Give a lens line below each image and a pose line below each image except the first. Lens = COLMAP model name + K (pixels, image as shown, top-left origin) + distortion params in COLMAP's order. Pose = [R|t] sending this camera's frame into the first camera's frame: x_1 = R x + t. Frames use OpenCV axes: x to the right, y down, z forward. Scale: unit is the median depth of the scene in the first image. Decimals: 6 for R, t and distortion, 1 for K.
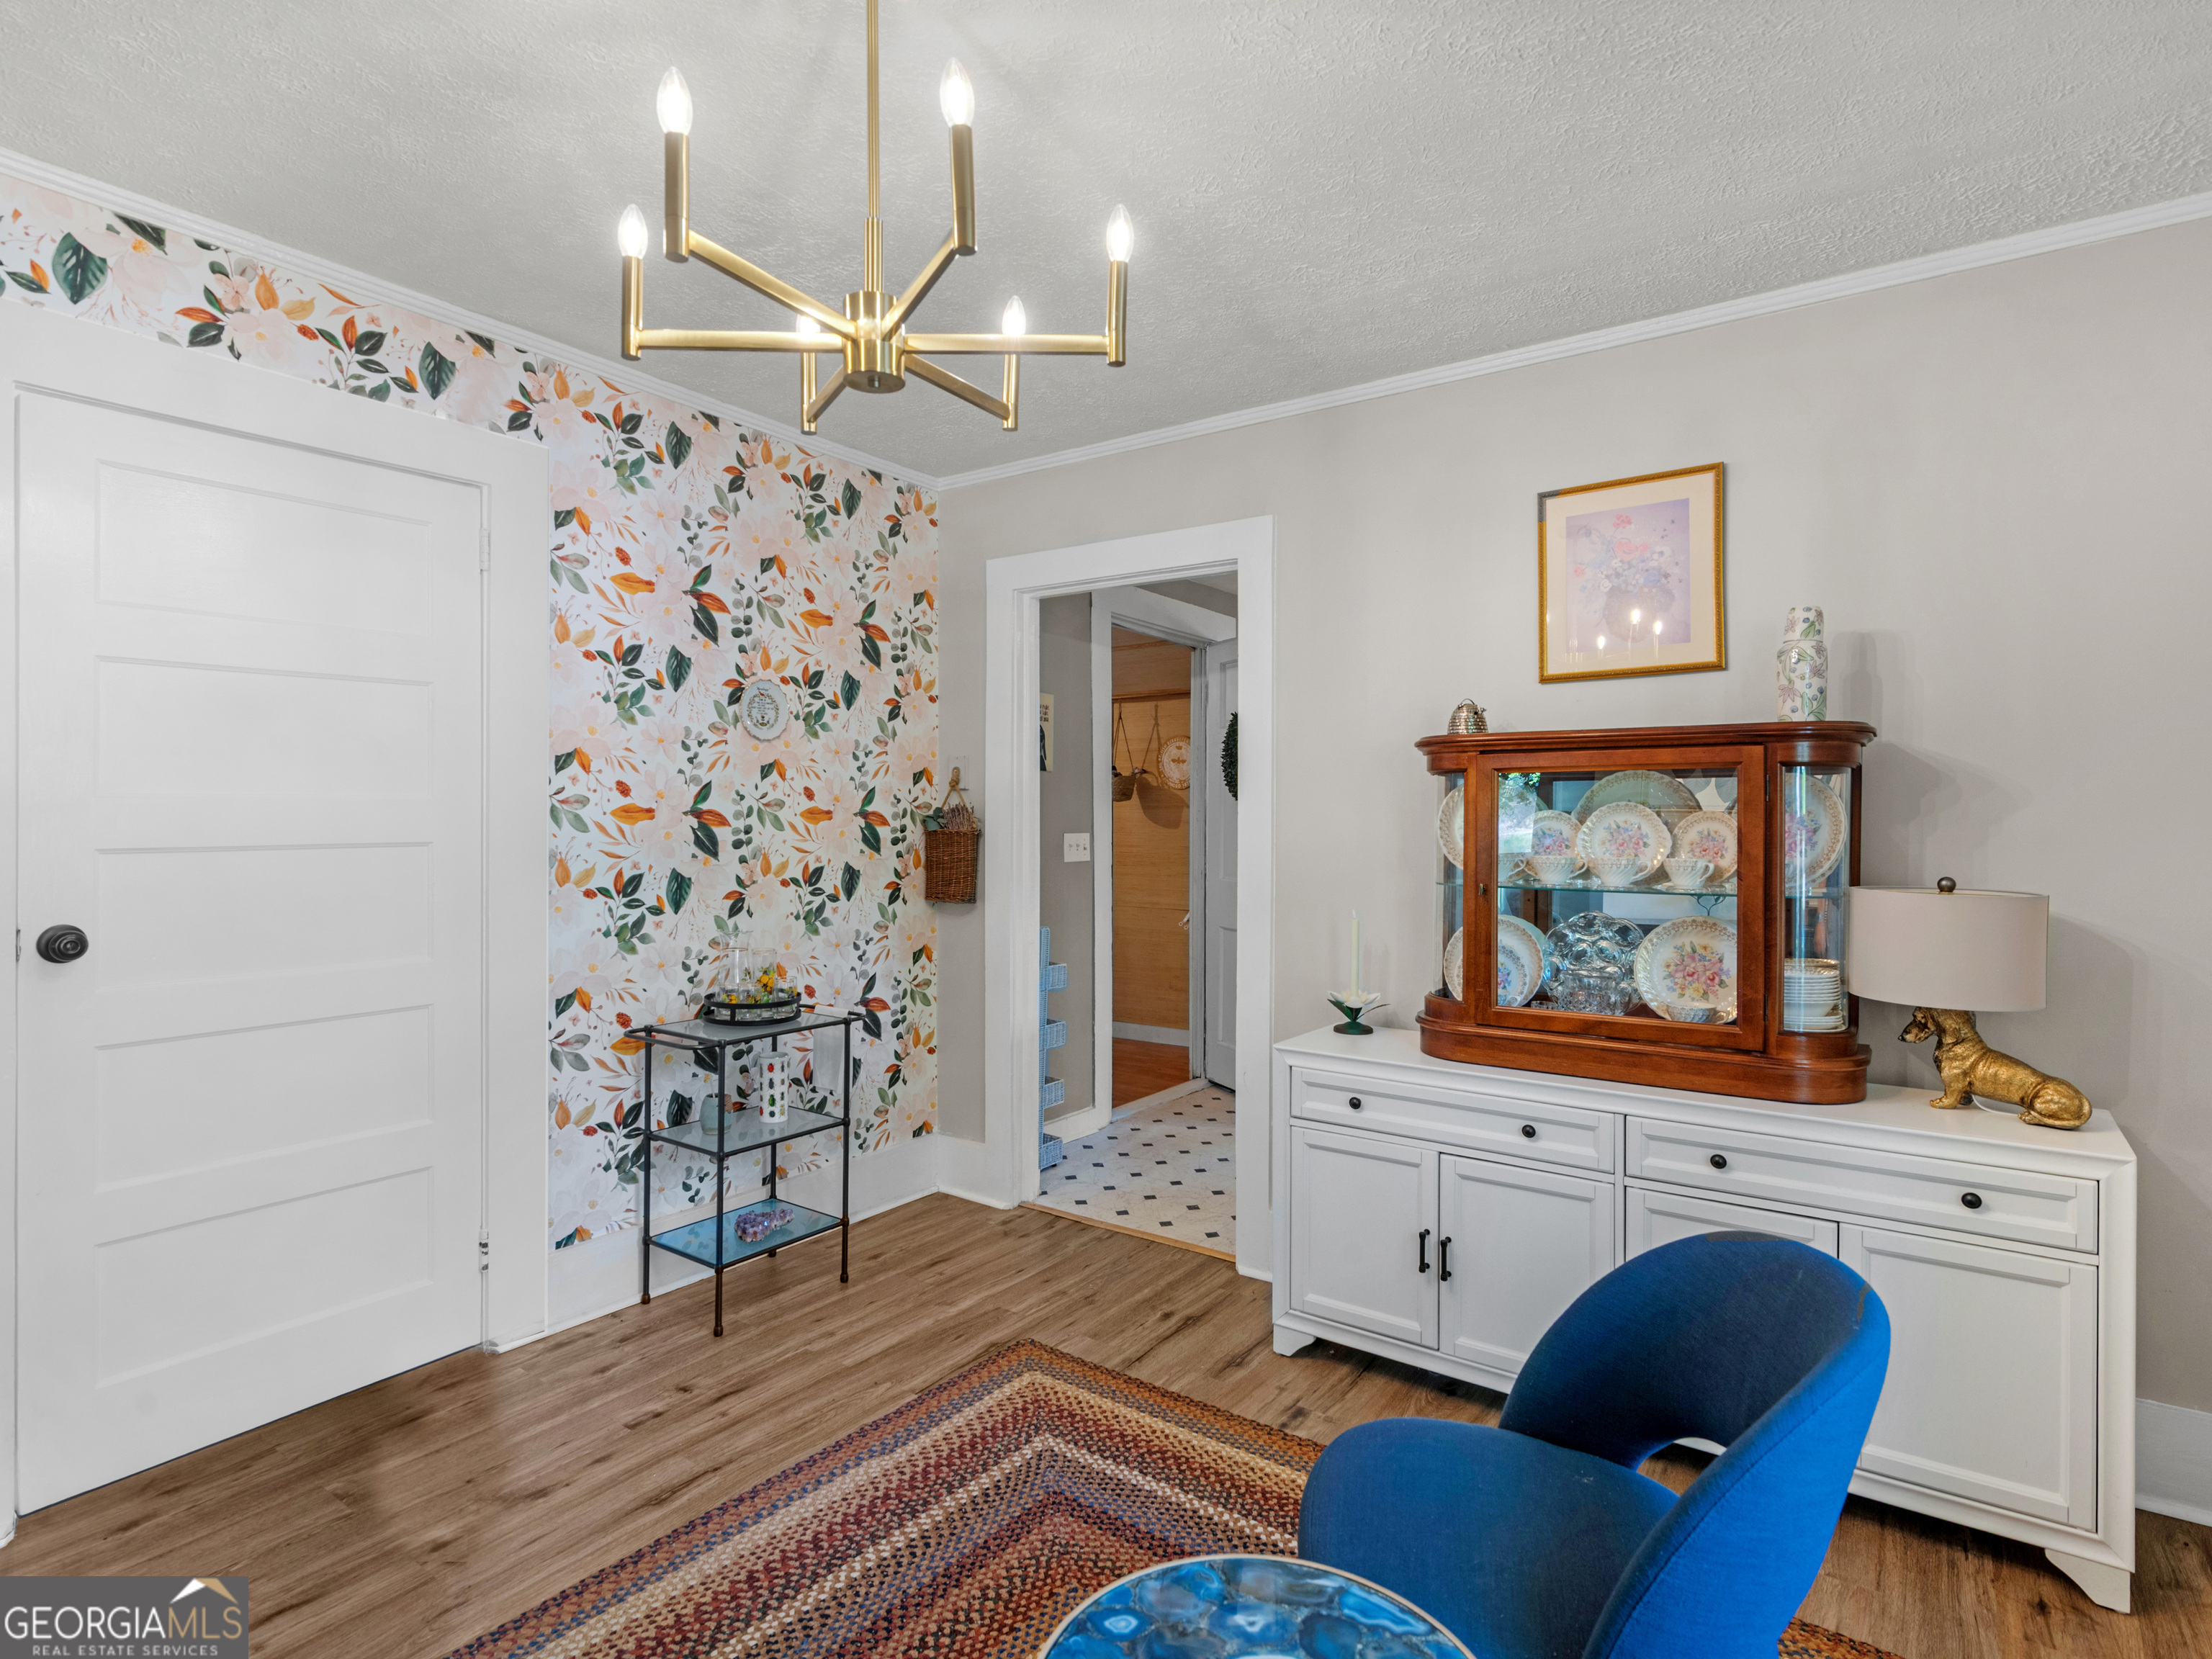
lens RADIAL K [[1138.1, 0, 1114.2], [0, 1138.1, 826.6], [0, 0, 1]] dist [-0.000306, 0.001865]
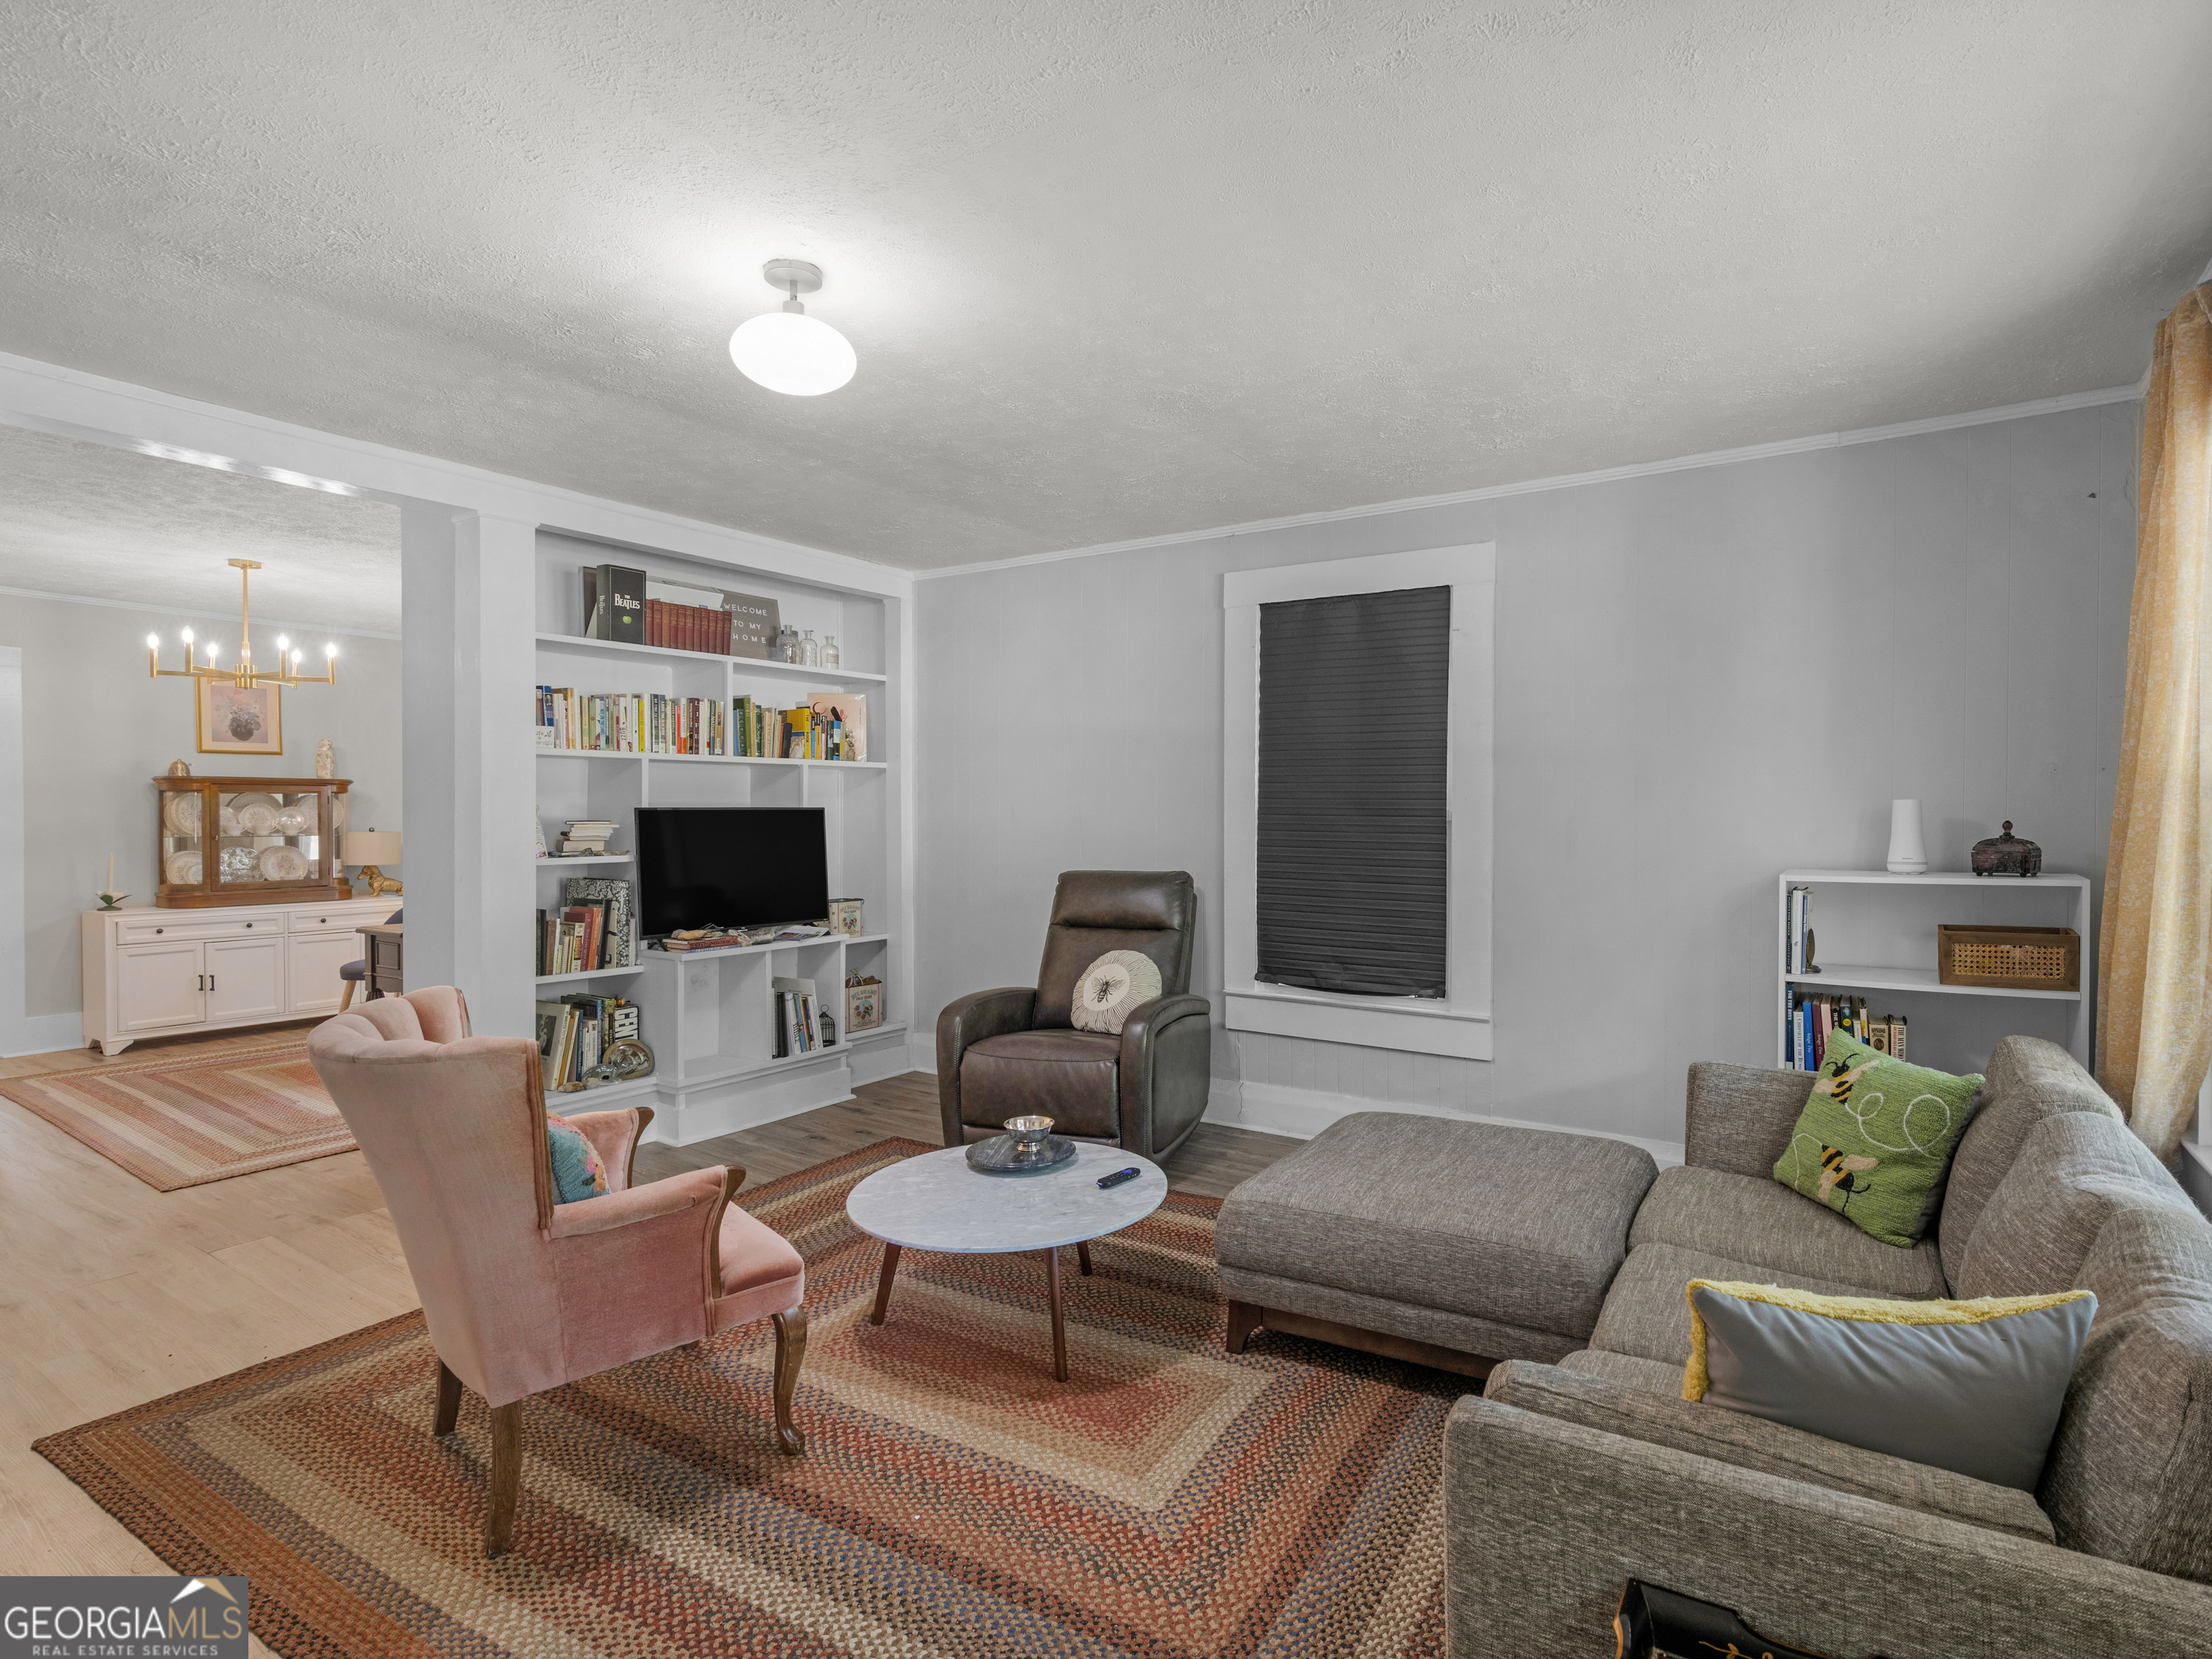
lens RADIAL K [[1106.6, 0, 1120.6], [0, 1106.6, 820.5], [0, 0, 1]] dist [0.030850, 0.001228]
pose [[-0.002231, -0.011461, 0.999932, -1.052268], [0.007517, 0.999906, 0.011478, 0.001452], [-0.999969, 0.007542, -0.002145, -0.484783]]
